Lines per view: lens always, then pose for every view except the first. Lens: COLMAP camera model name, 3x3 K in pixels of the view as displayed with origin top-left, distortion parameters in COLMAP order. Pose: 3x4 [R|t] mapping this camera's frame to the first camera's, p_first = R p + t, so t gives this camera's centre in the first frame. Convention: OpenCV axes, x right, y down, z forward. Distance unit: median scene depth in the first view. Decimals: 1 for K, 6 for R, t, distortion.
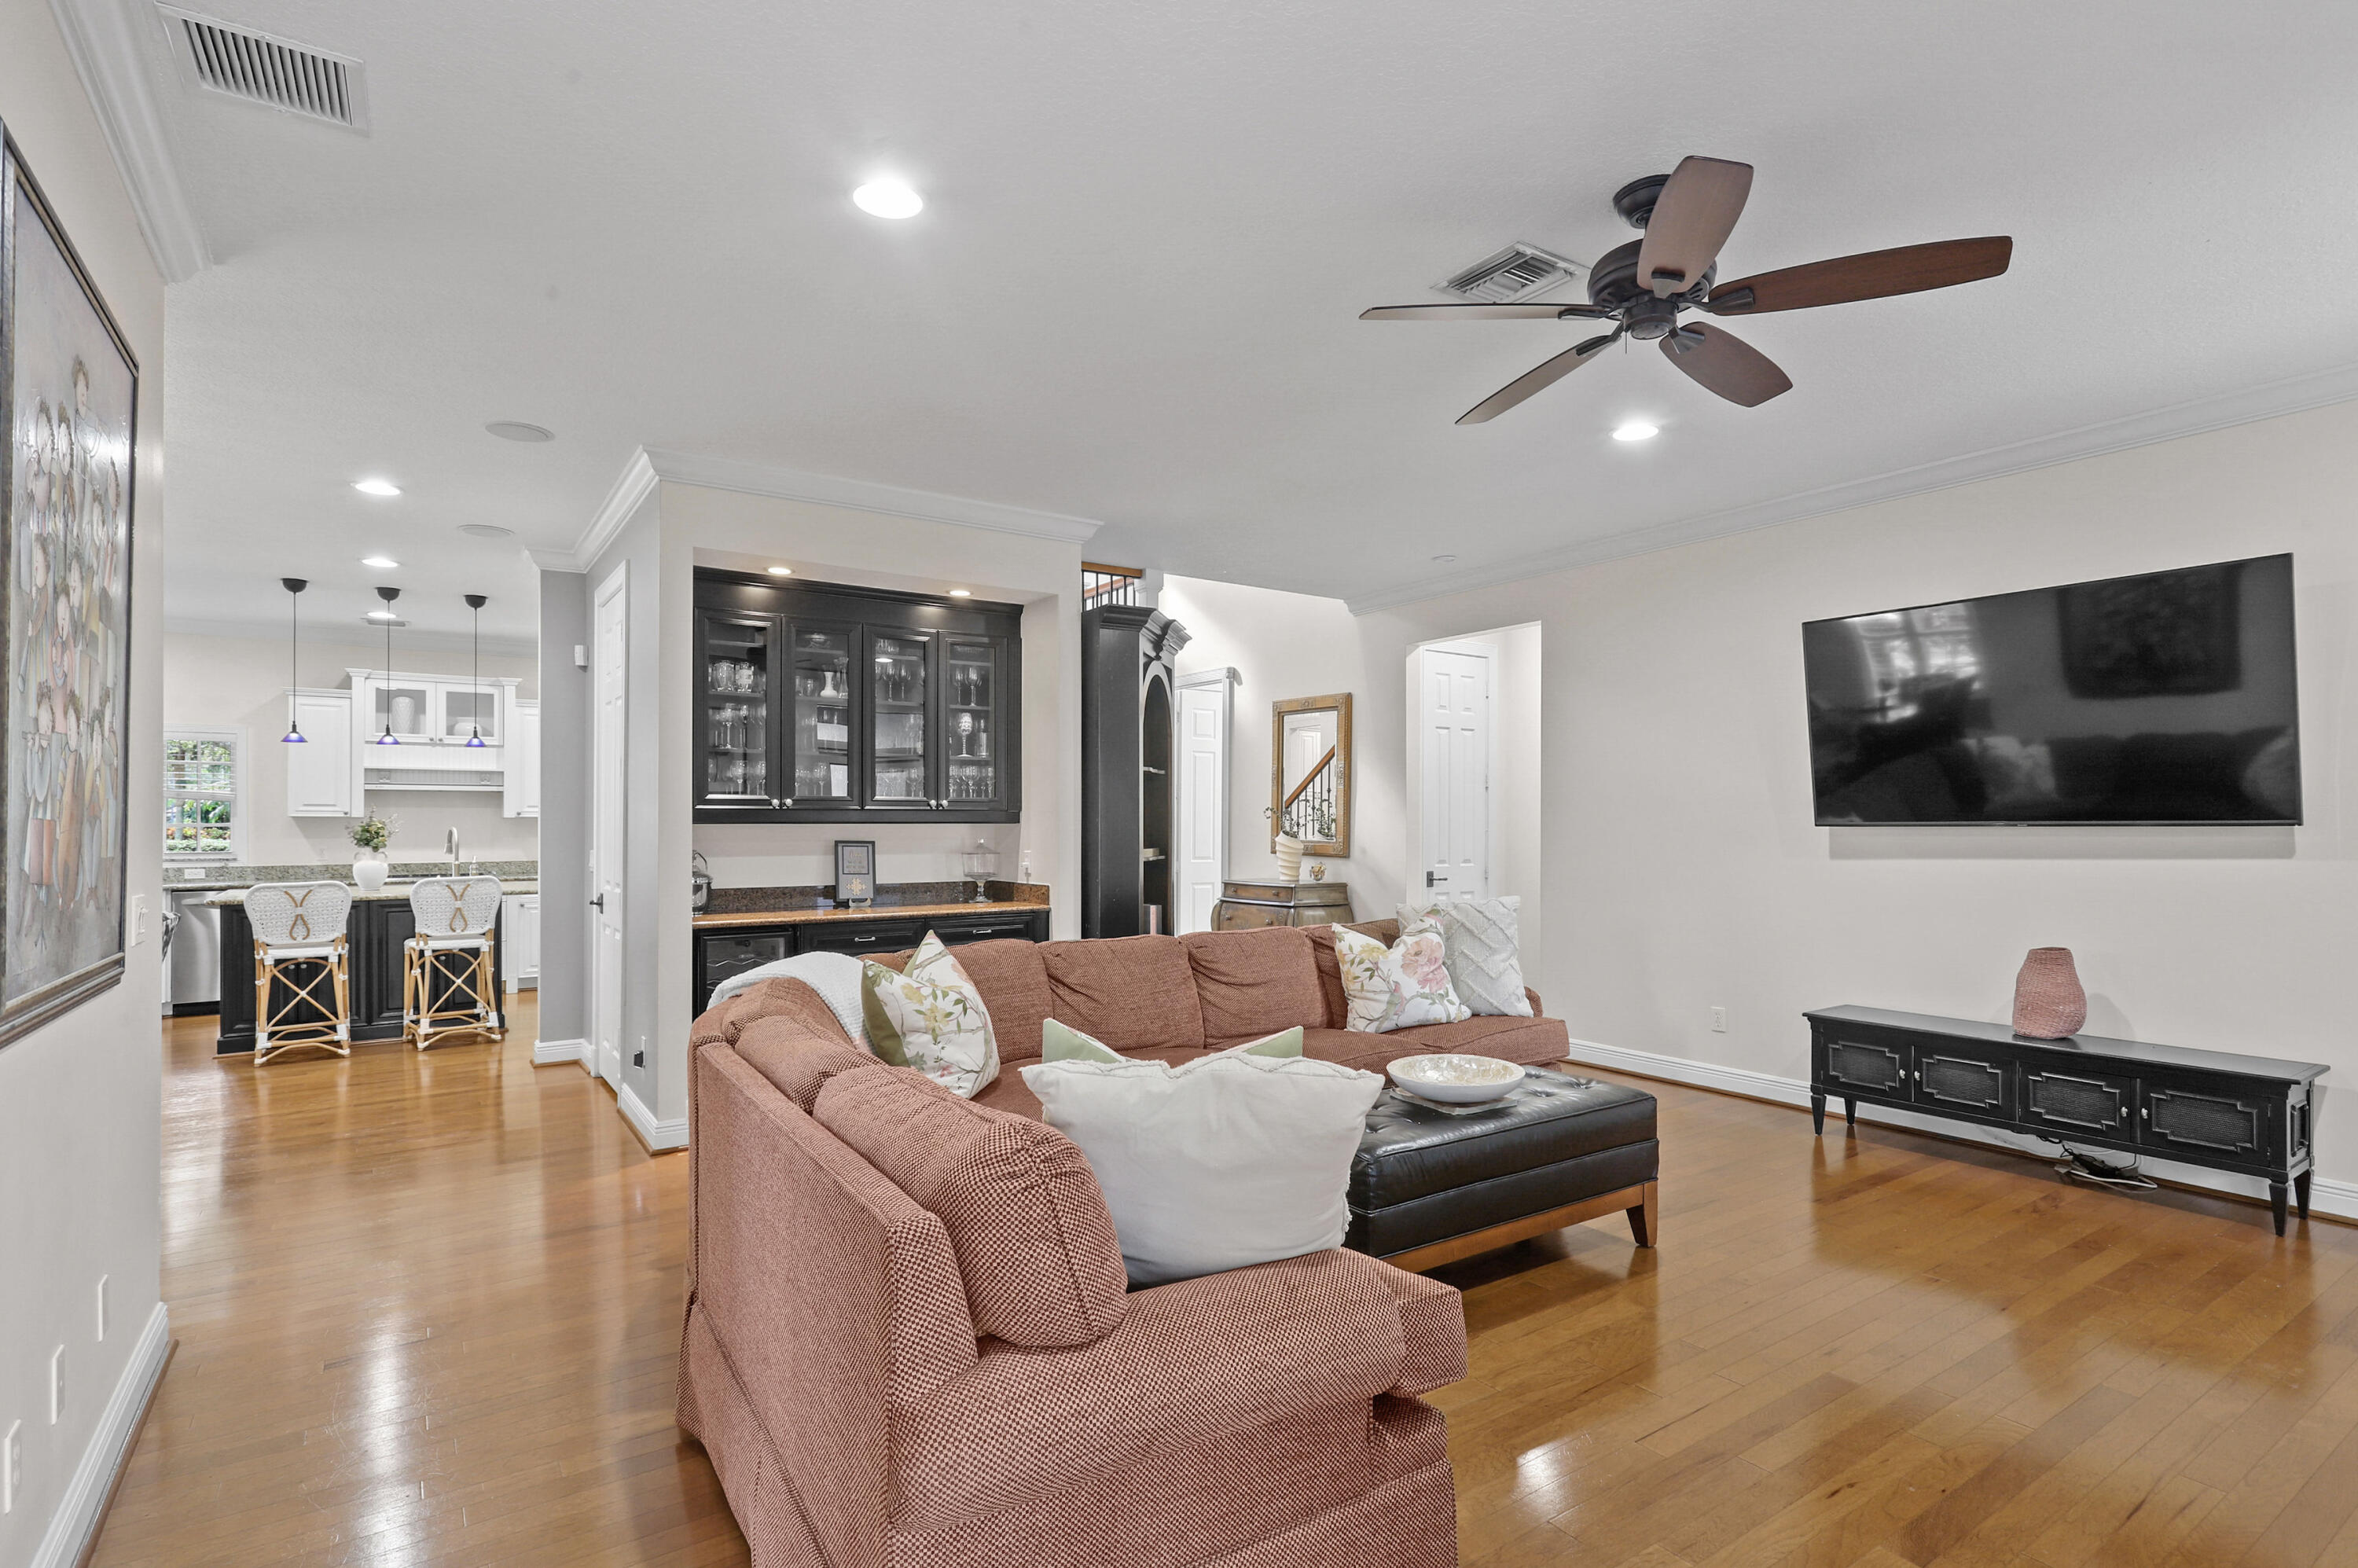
lens RADIAL K [[1135.6, 0, 1172.9], [0, 1135.6, 796.1], [0, 0, 1]] dist [0.001761, 0.000976]
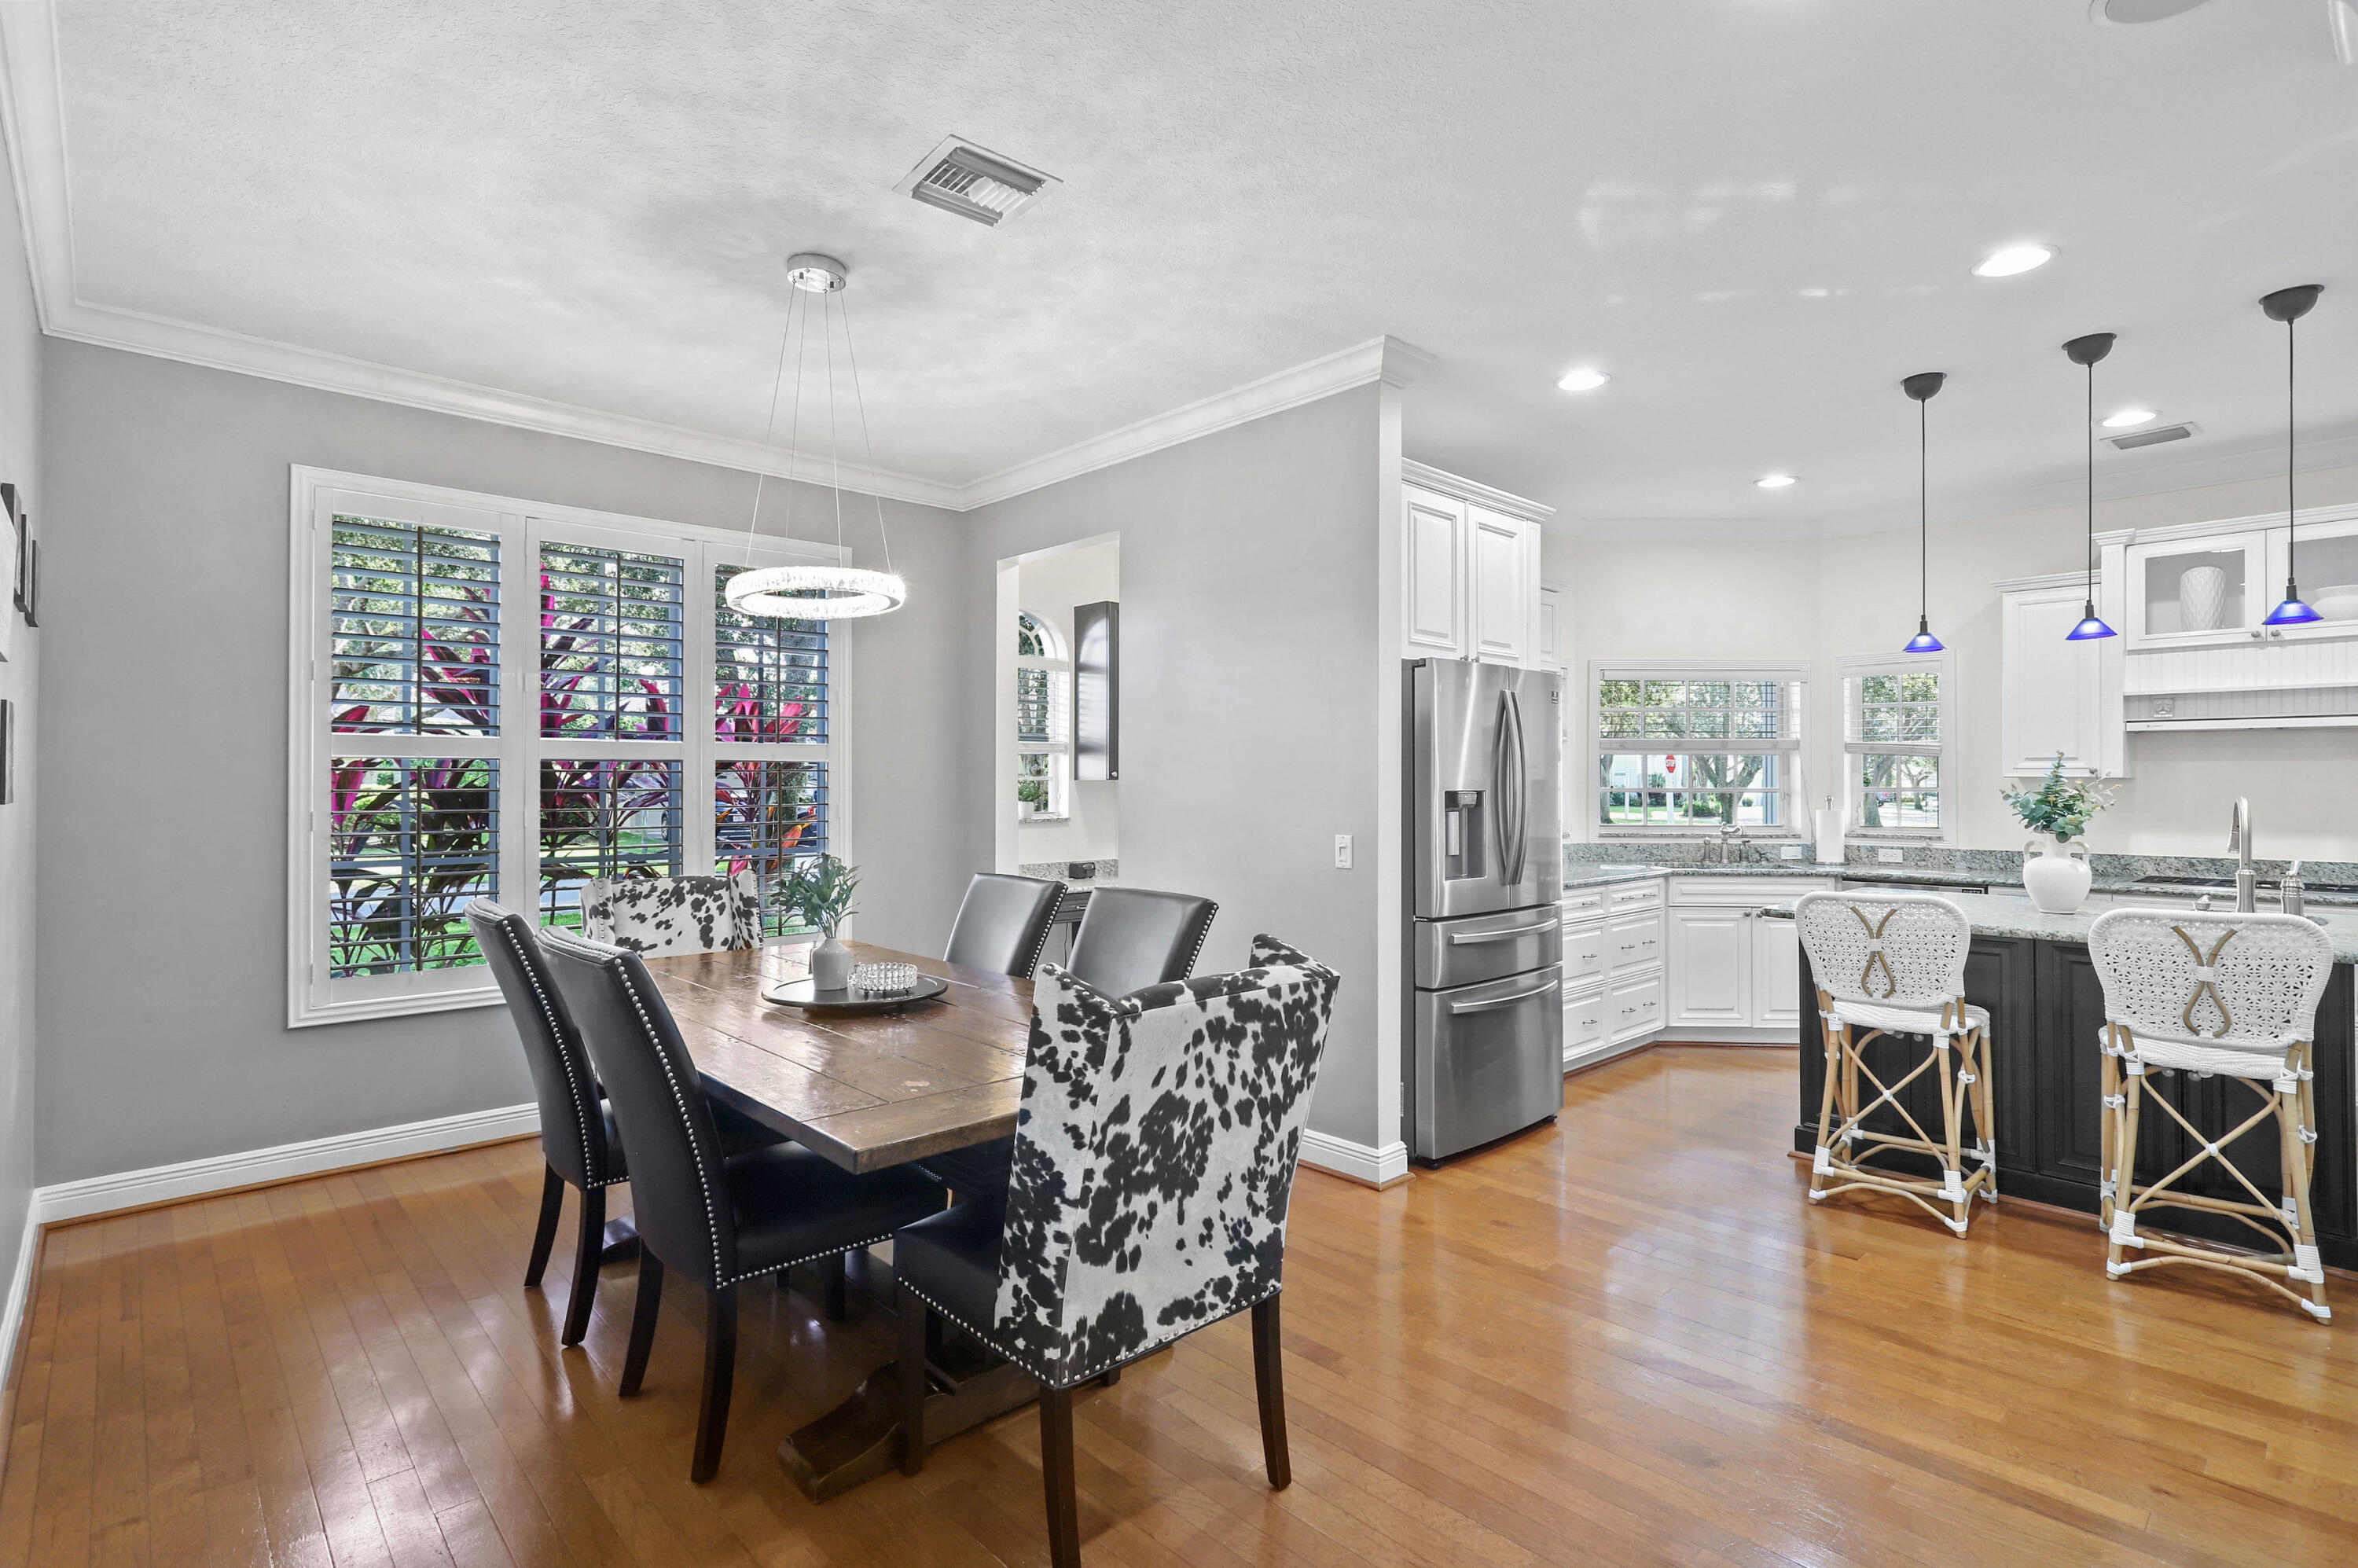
lens RADIAL K [[1135.6, 0, 1166.5], [0, 1135.6, 782.7], [0, 0, 1]] dist [0.001761, 0.000976]
pose [[0.146082, -0.000058, -0.989273, -0.248211], [0.019495, 0.999806, 0.002820, 0.012475], [0.989080, -0.019697, 0.146055, 0.531886]]
